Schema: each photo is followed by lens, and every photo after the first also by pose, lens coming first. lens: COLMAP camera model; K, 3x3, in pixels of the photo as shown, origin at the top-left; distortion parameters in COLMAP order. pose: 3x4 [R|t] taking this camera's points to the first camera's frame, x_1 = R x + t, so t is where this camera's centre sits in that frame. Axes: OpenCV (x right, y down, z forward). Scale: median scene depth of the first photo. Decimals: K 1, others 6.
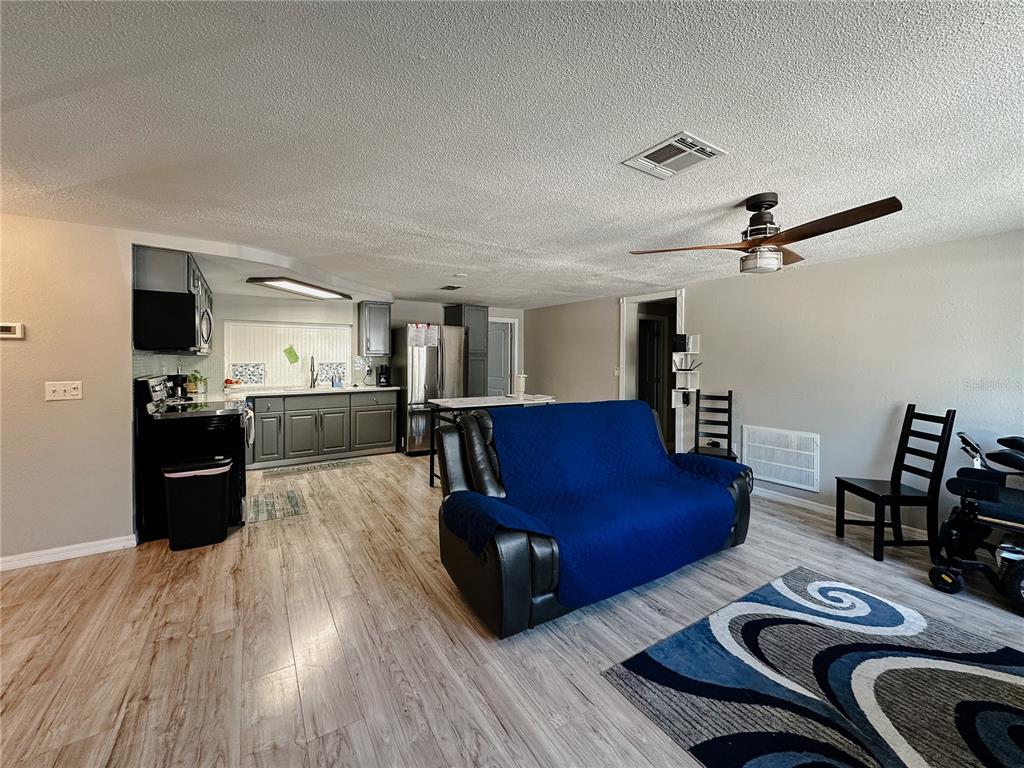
lens RADIAL K [[402.3, 0, 498.3], [0, 402.3, 363.3], [0, 0, 1]] dist [0.001534, 0.000314]
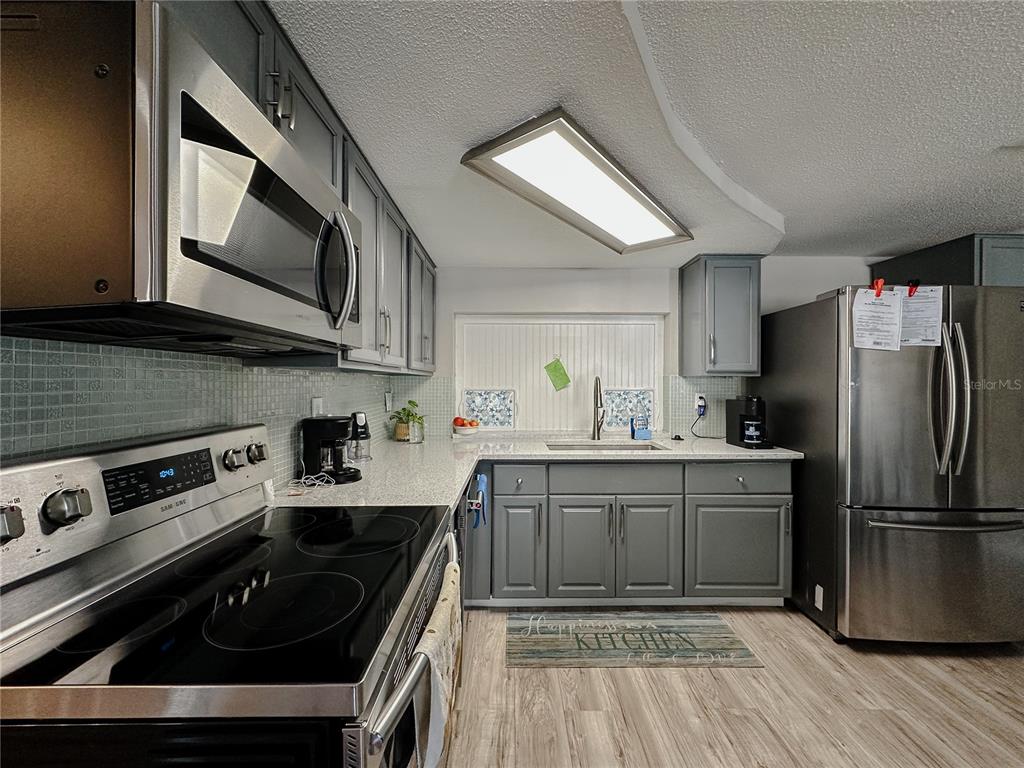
lens RADIAL K [[402.3, 0, 513.3], [0, 402.3, 382.5], [0, 0, 1]] dist [0.001534, 0.000314]
pose [[0.852529, 0.005157, -0.522654, -0.287412], [-0.008152, 0.999961, -0.003431, -0.007876], [0.522616, 0.007186, 0.852538, 0.516184]]
